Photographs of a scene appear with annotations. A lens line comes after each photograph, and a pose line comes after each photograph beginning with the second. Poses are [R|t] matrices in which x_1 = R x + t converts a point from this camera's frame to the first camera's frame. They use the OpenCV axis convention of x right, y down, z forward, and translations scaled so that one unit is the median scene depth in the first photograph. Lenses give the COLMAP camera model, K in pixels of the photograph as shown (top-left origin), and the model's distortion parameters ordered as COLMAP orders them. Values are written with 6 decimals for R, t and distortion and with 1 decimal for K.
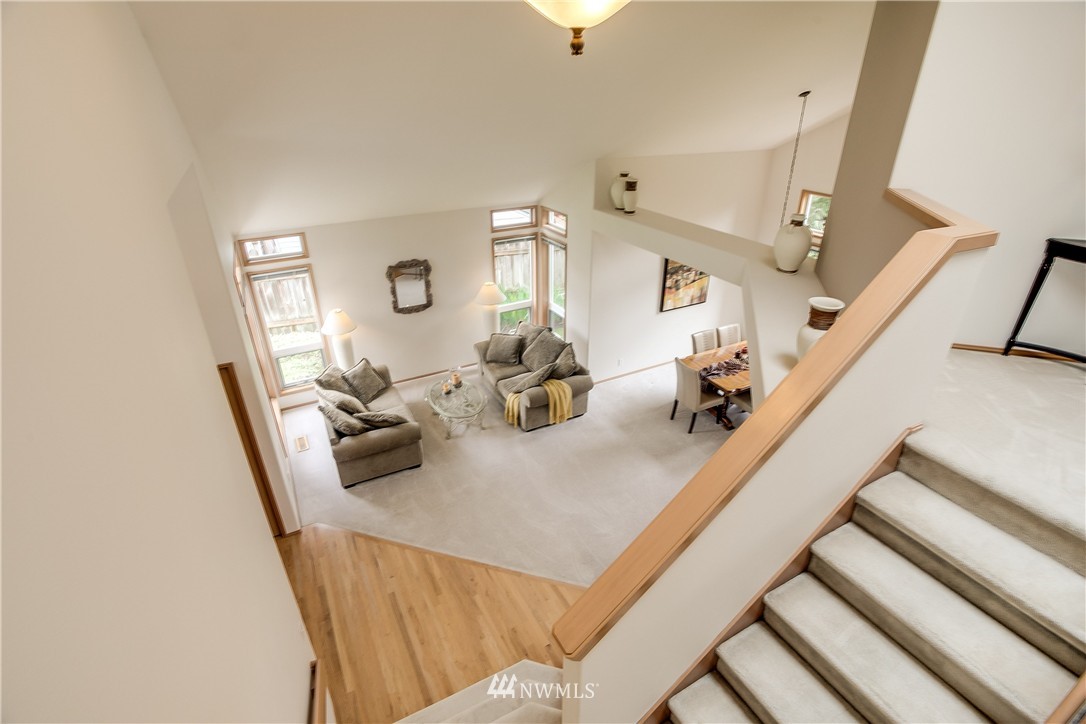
lens RADIAL K [[524.3, 0, 559.8], [0, 524.3, 365.6], [0, 0, 1]] dist [-0.035844, 0.008516]
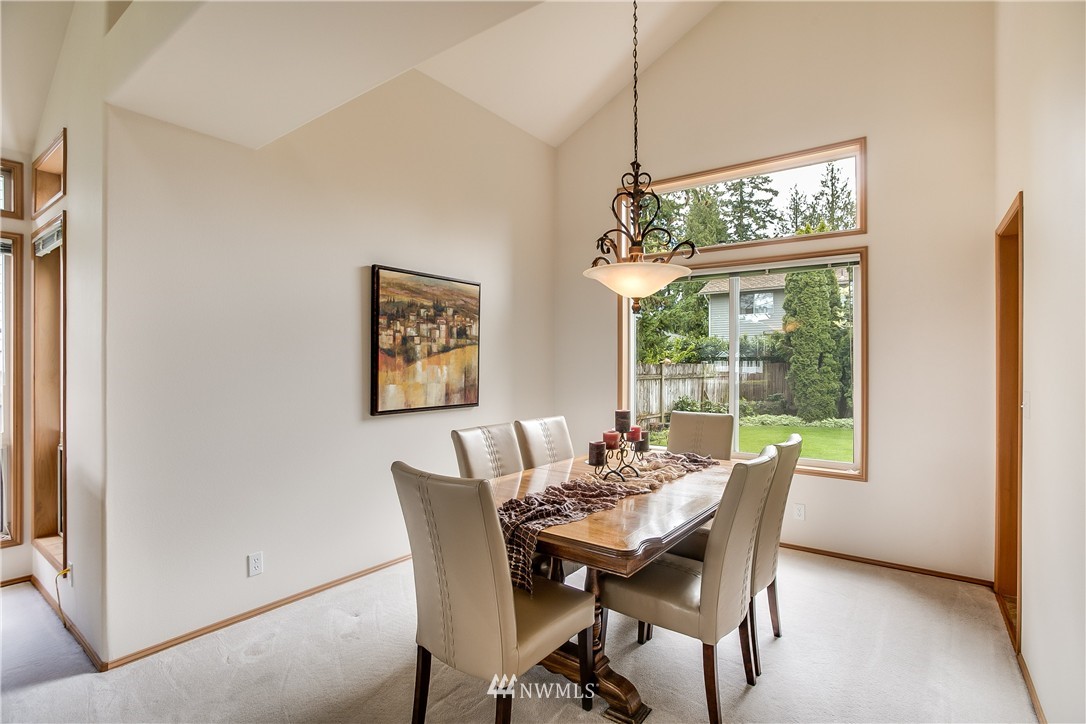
lens RADIAL K [[509.2, 0, 541.8], [0, 509.2, 367.2], [0, 0, 1]] dist [-0.027299, 0.007787]
pose [[0.912880, -0.007372, 0.408162, 0.160844], [0.194670, 0.886694, -0.419377, 0.053759], [-0.358824, 0.462297, 0.810880, 0.656376]]
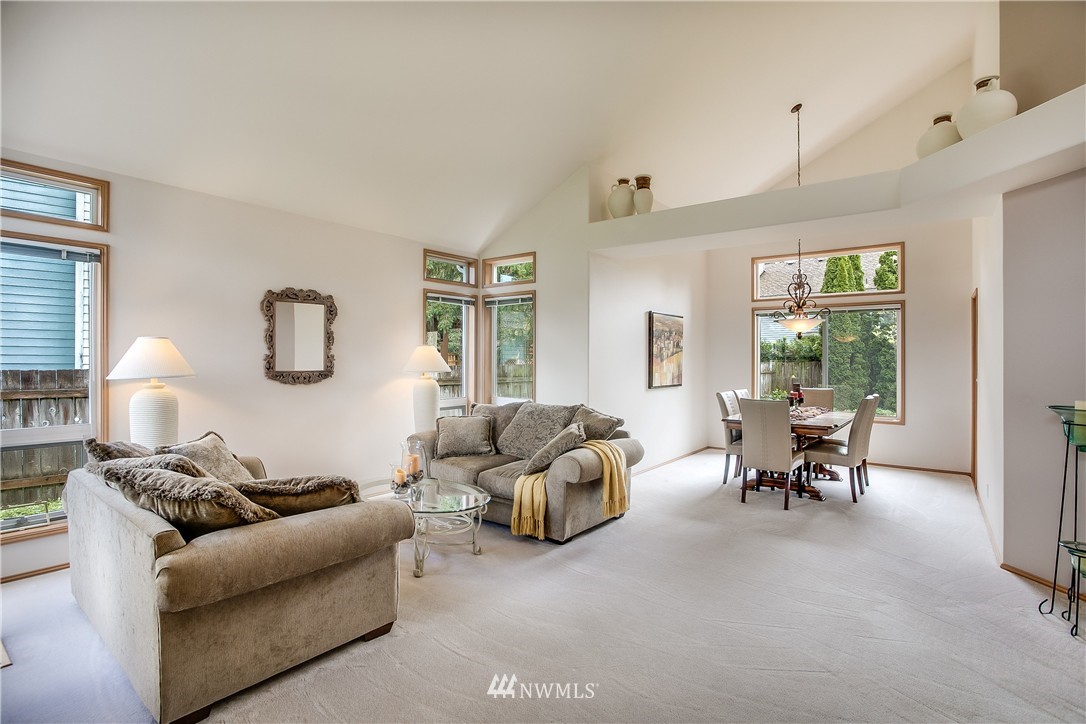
lens RADIAL K [[509.2, 0, 549.1], [0, 509.2, 363.7], [0, 0, 1]] dist [-0.027299, 0.007787]
pose [[0.918103, -0.006489, 0.396288, -0.247426], [0.190462, 0.884073, -0.426778, 0.161877], [-0.347578, 0.467305, 0.812906, 0.450853]]
